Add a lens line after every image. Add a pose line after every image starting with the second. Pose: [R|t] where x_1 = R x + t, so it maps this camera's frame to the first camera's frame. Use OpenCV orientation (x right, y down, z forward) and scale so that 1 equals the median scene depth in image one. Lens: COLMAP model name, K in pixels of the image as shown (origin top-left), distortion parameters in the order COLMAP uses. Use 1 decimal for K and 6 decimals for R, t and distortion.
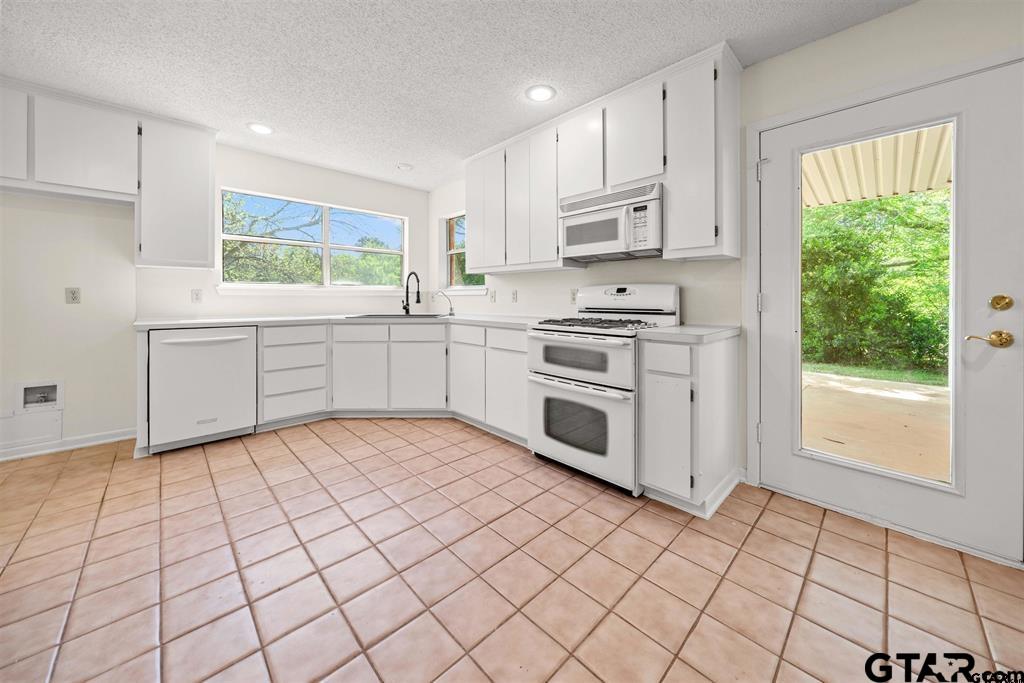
lens RADIAL K [[370.3, 0, 513.4], [0, 370.3, 300.6], [0, 0, 1]] dist [-0.001097, -0.000135]
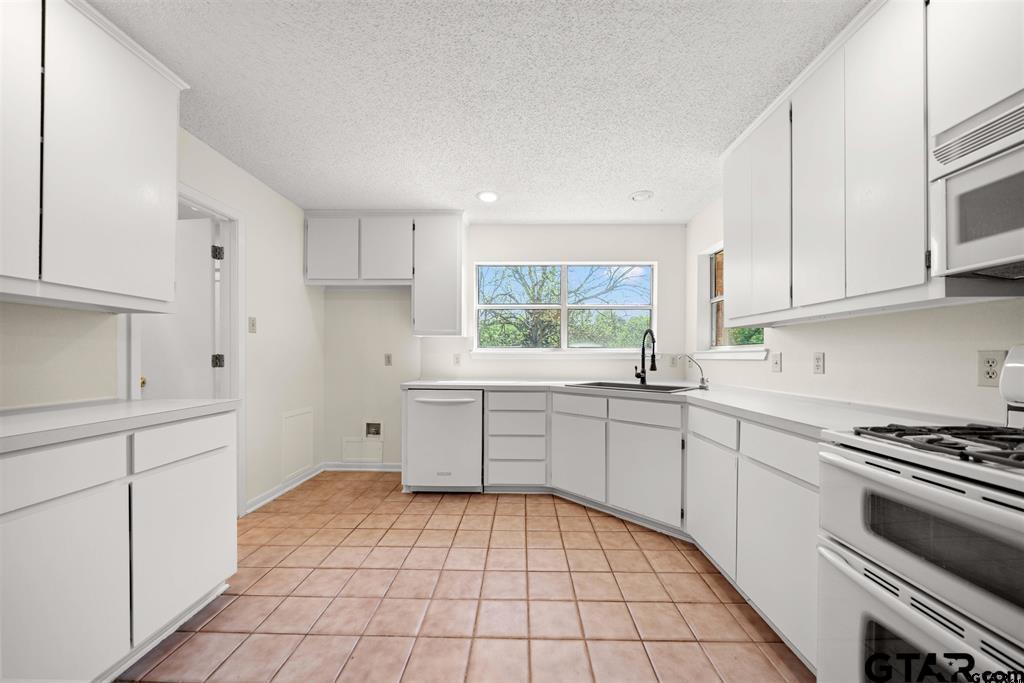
lens RADIAL K [[357.4, 0, 515.7], [0, 357.4, 359.2], [0, 0, 1]] dist [-0.001840, -0.000193]
pose [[0.709020, 0.005831, -0.705165, 0.068260], [-0.008016, 0.999968, 0.000209, -0.017213], [0.705143, 0.005504, 0.709044, 0.349893]]
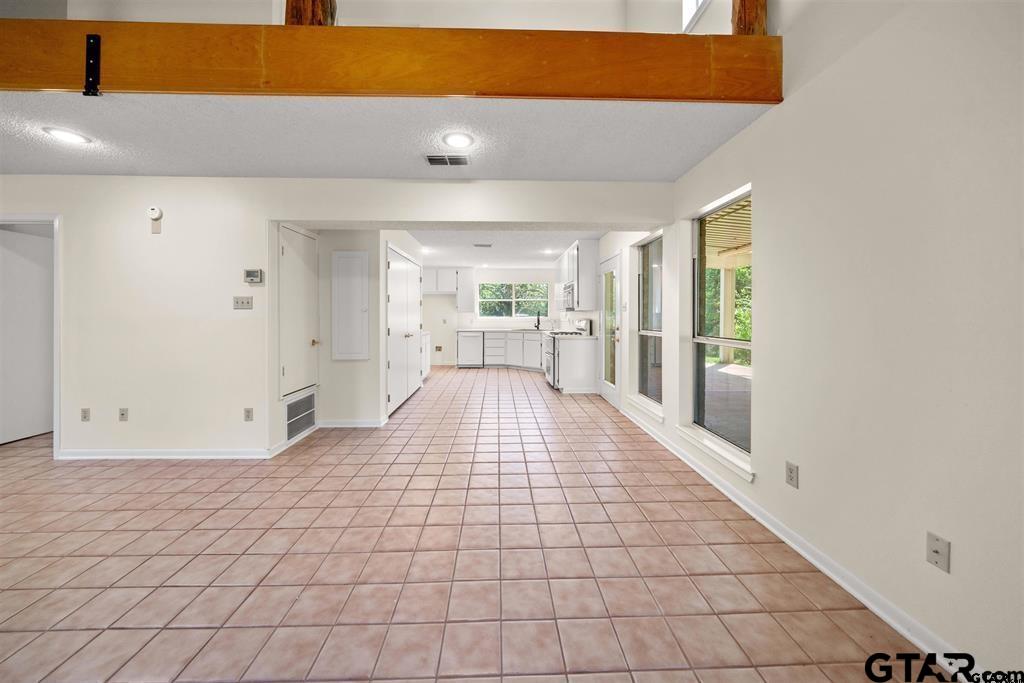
lens RADIAL K [[357.3, 0, 510.3], [0, 357.3, 316.8], [0, 0, 1]] dist [-0.011450, -0.000087]
pose [[0.743903, 0.000774, -0.668287, 1.365392], [-0.004709, 0.999981, -0.004084, -0.040139], [0.668271, 0.006185, 0.743892, -0.981245]]
